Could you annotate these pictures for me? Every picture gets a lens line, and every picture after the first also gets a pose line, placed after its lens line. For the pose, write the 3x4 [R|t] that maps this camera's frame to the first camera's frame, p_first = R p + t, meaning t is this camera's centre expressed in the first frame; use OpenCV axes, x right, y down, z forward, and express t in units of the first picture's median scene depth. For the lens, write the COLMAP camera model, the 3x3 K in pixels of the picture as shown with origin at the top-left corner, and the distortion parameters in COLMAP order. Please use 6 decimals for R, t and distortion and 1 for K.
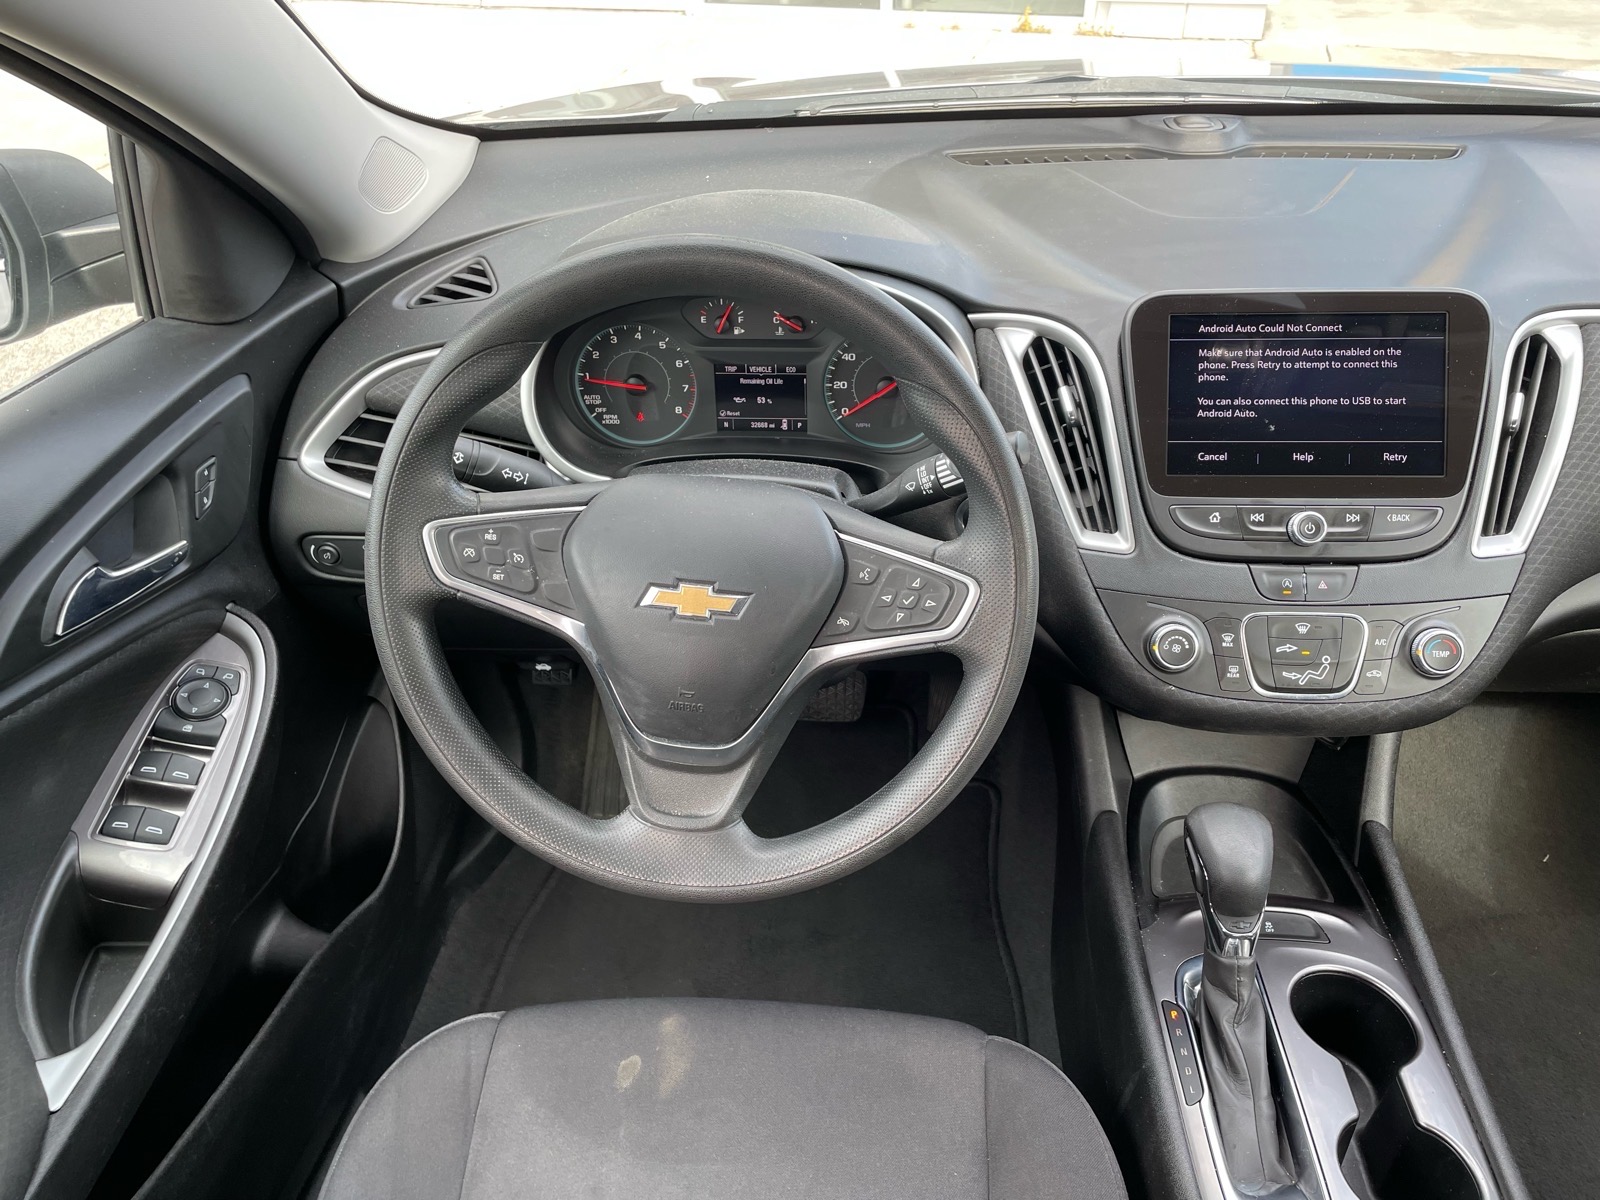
lens RADIAL K [[1216.8, 0, 793.0], [0, 1216.8, 607.2], [0, 0, 1]] dist [0.042959, -0.034120]
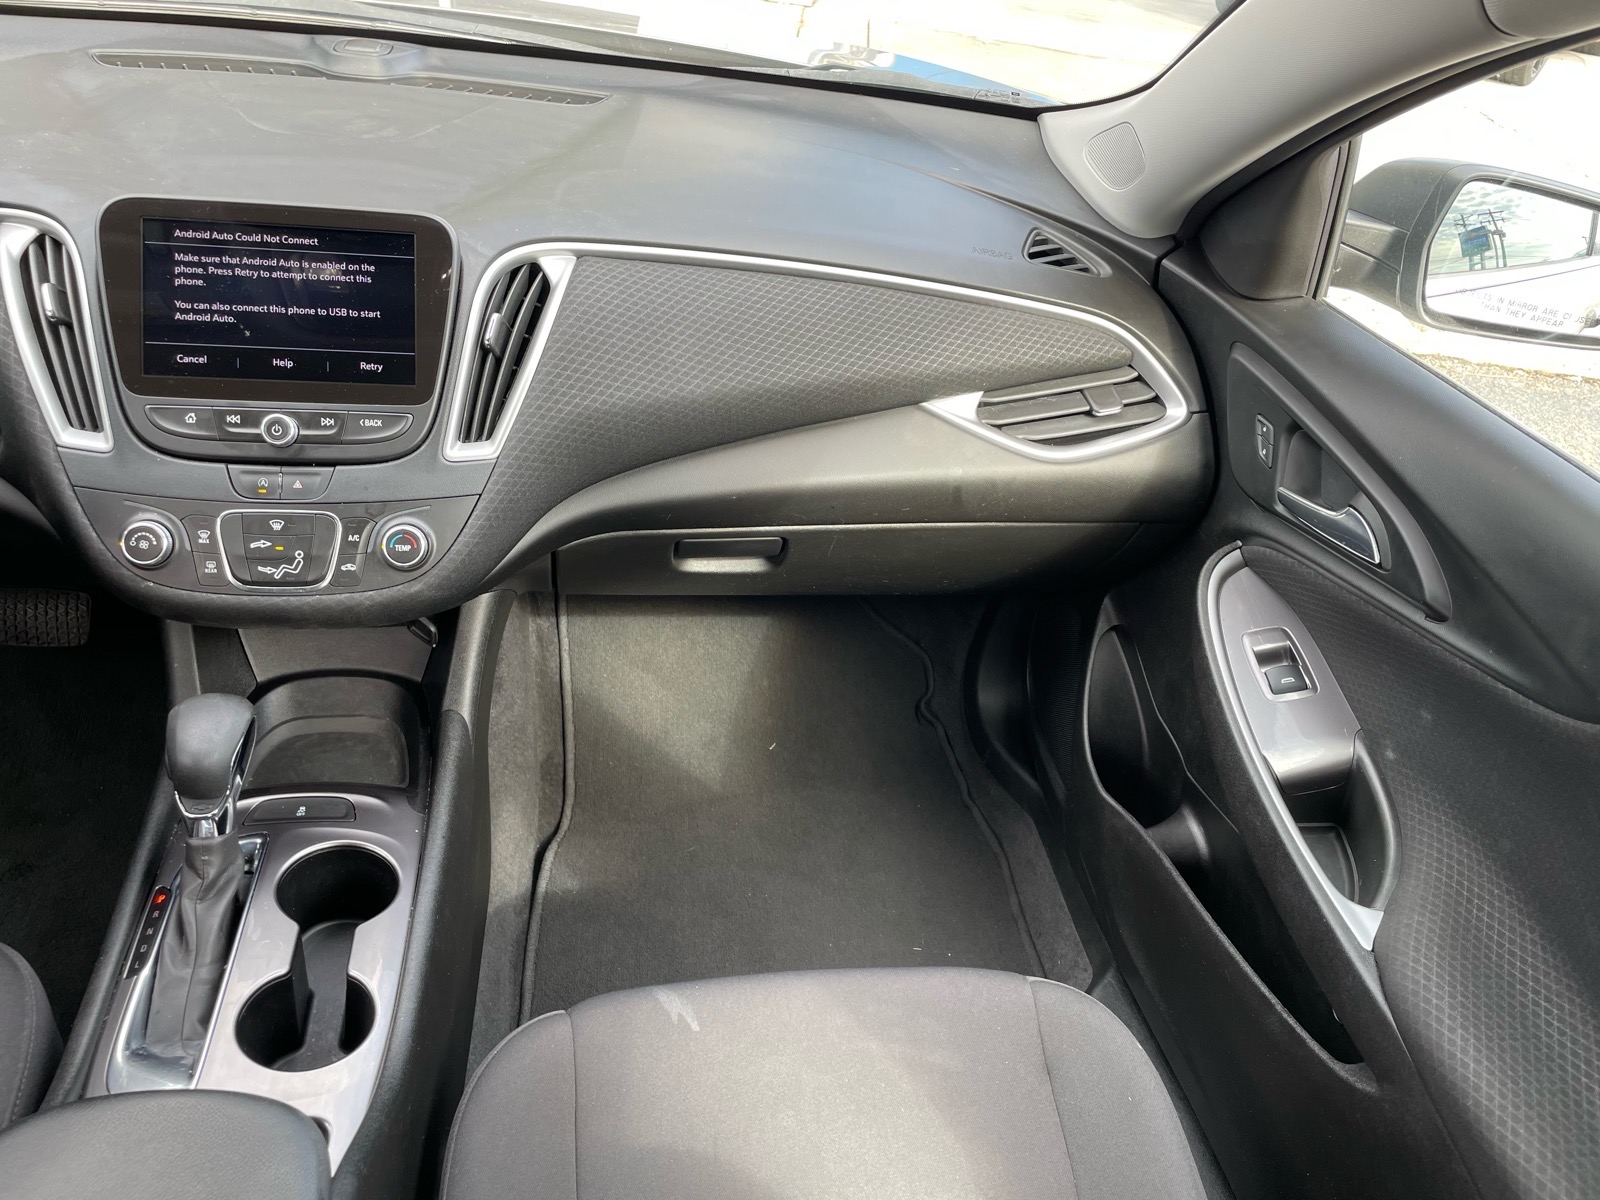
lens RADIAL K [[1216.8, 0, 797.9], [0, 1216.8, 595.9], [0, 0, 1]] dist [0.042959, -0.034120]
pose [[0.961242, -0.016999, 0.275181, 0.548331], [0.008263, 0.999425, 0.032875, 0.046695], [-0.275581, -0.029327, 0.960830, -0.141043]]
